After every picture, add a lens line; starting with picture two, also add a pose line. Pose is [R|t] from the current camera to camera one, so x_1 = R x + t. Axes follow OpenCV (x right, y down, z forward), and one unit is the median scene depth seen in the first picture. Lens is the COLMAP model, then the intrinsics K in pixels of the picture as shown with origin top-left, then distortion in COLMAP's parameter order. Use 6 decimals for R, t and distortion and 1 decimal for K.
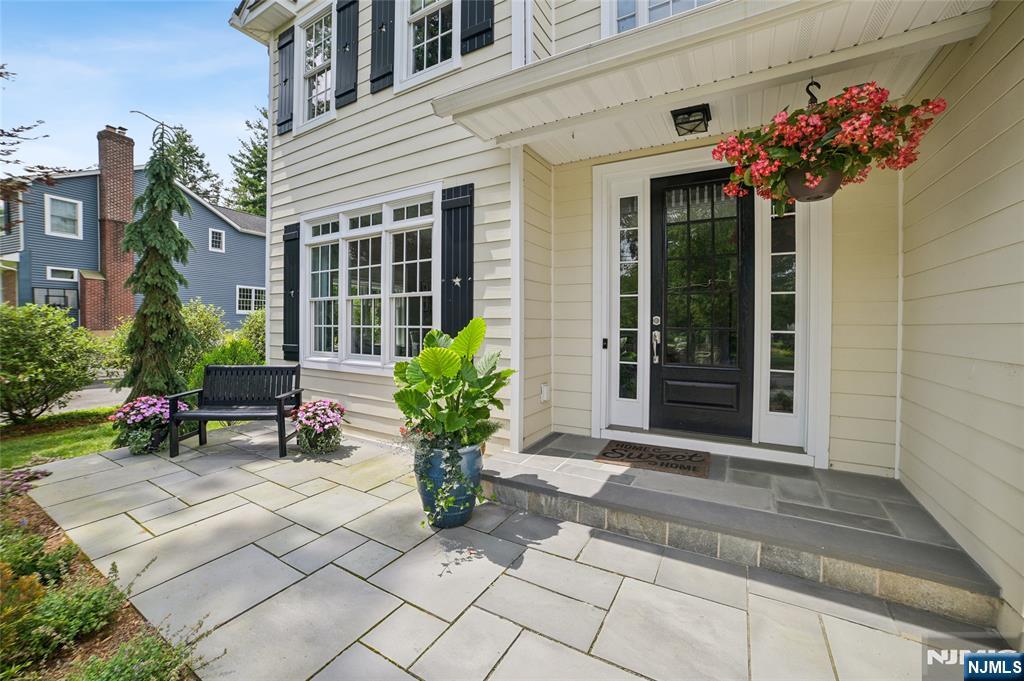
lens RADIAL K [[402.6, 0, 511.8], [0, 402.6, 320.5], [0, 0, 1]] dist [-0.019172, 0.002325]
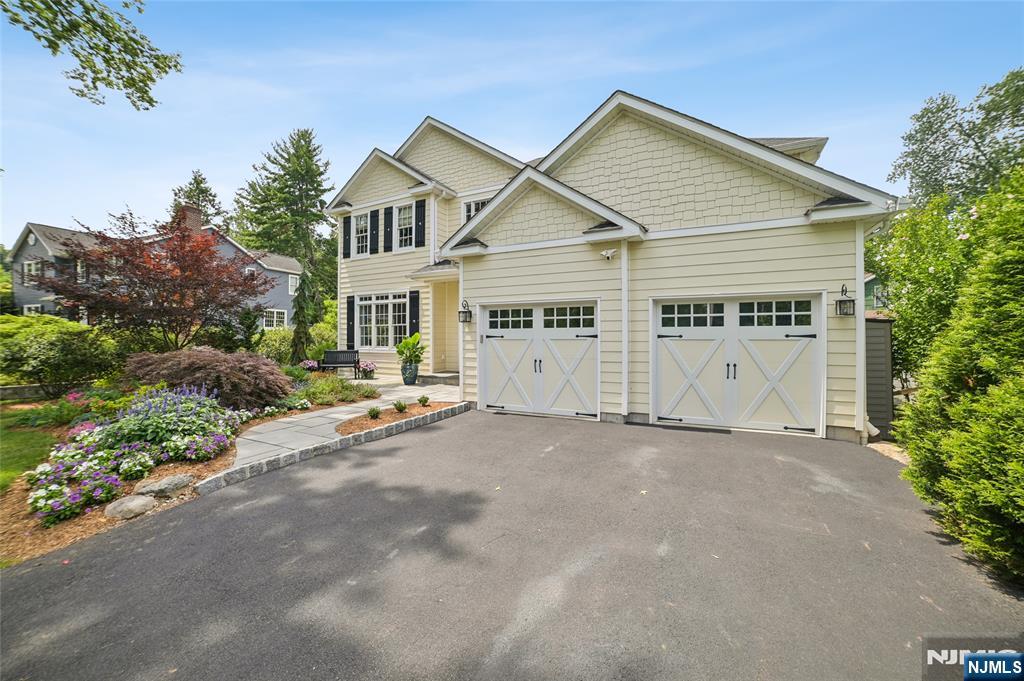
lens RADIAL K [[402.6, 0, 514.9], [0, 402.6, 334.3], [0, 0, 1]] dist [-0.019172, 0.002325]
pose [[0.998901, -0.005919, 0.046498, 0.454427], [0.005909, 0.999982, 0.000350, 0.009067], [-0.046499, -0.000075, 0.998918, -1.959627]]
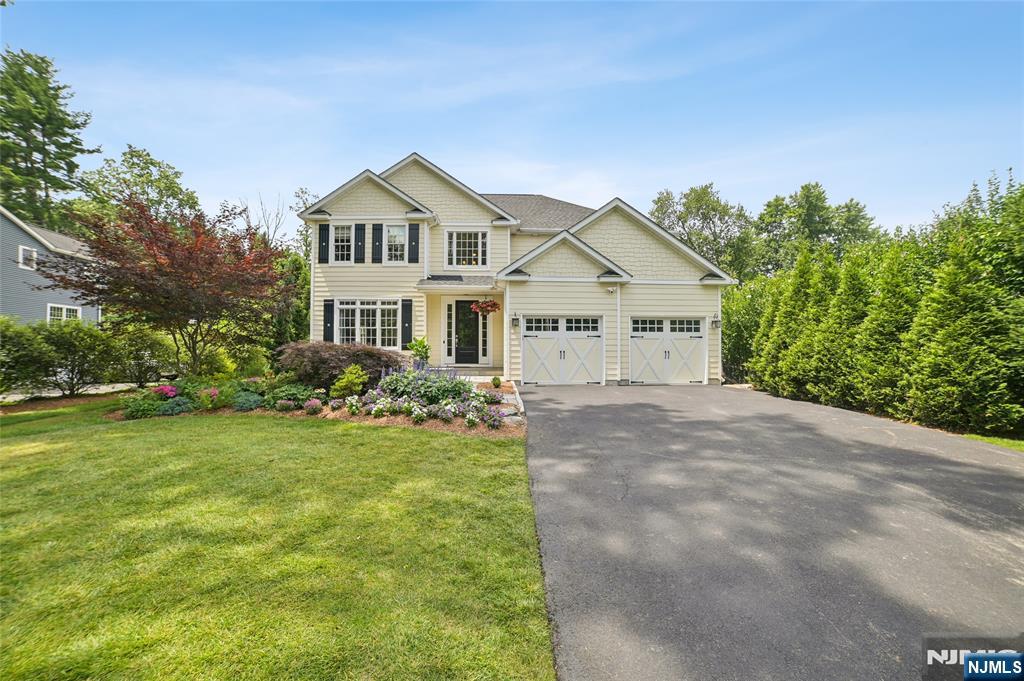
lens RADIAL K [[402.6, 0, 510.6], [0, 402.6, 342.9], [0, 0, 1]] dist [-0.019172, 0.002325]
pose [[0.853853, 0.006691, 0.520471, -1.125933], [-0.002209, 0.999955, -0.009232, 0.091628], [-0.520510, 0.006733, 0.853829, -2.398910]]
